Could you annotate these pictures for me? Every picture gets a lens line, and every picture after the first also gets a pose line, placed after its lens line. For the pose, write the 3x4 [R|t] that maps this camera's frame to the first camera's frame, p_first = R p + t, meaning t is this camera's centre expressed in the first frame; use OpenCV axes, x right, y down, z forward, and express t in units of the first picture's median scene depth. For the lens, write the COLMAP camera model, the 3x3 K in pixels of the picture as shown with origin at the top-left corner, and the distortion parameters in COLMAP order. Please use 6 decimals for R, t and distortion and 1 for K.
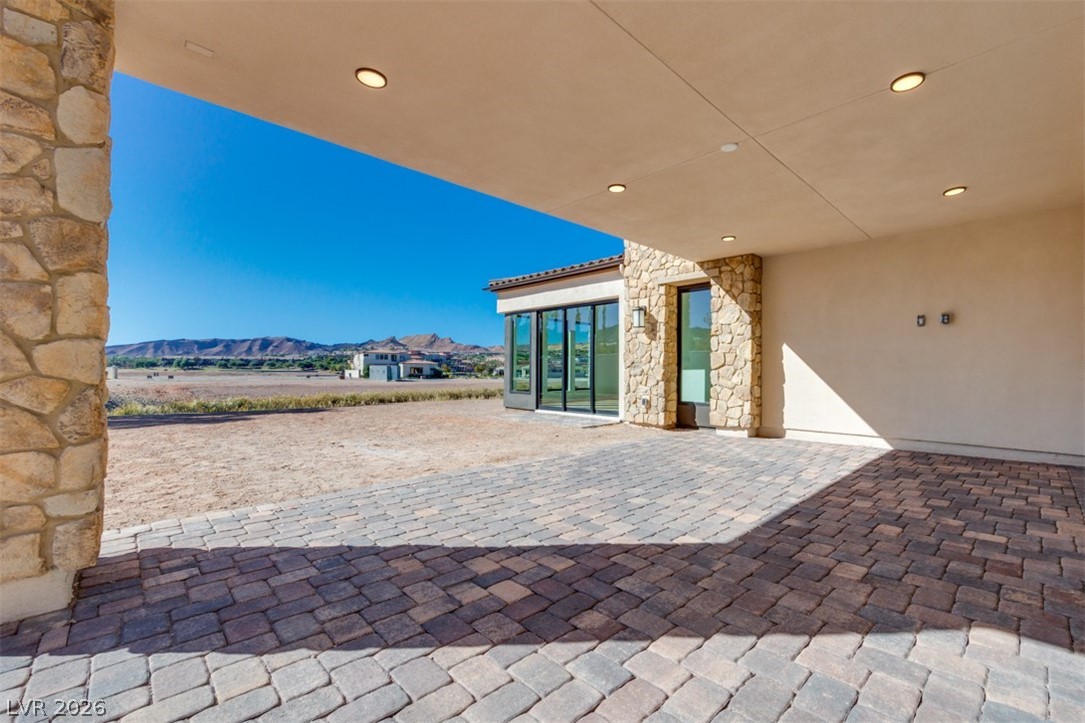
lens RADIAL K [[455.1, 0, 587.0], [0, 455.1, 369.4], [0, 0, 1]] dist [-0.000608, -0.000086]
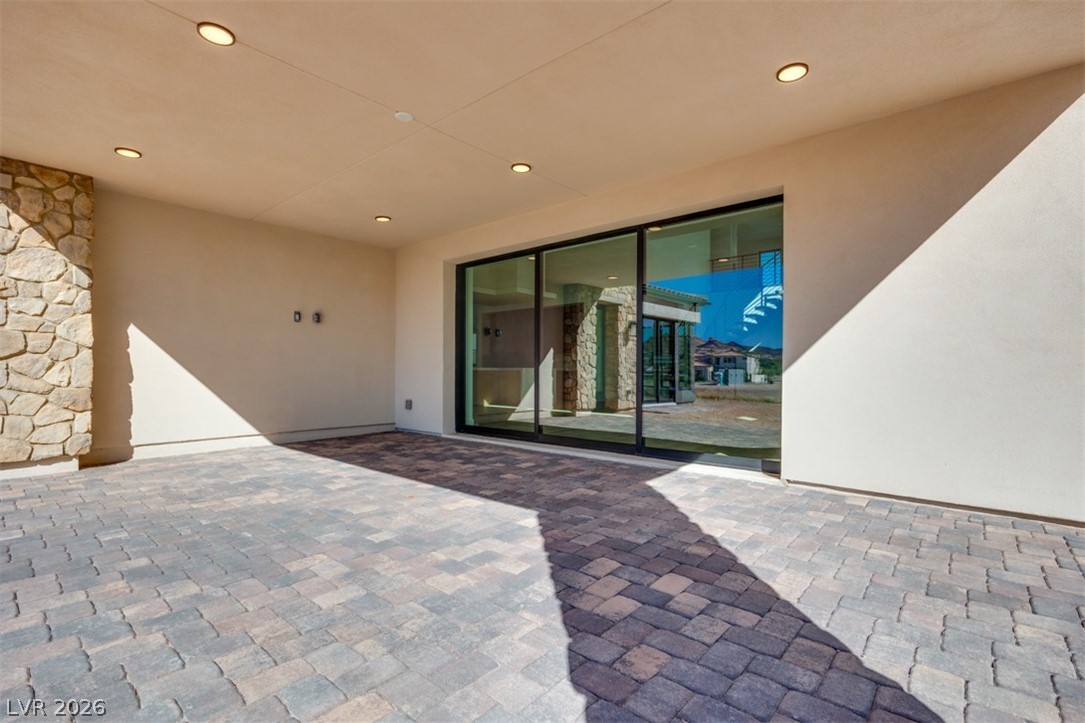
lens RADIAL K [[507.5, 0, 545.8], [0, 507.5, 374.7], [0, 0, 1]] dist [-0.000406, -0.000116]
pose [[-0.067318, -0.014924, 0.997620, -0.867687], [-0.007515, 0.999867, 0.014450, 0.009358], [-0.997703, -0.006524, -0.067421, 0.935041]]
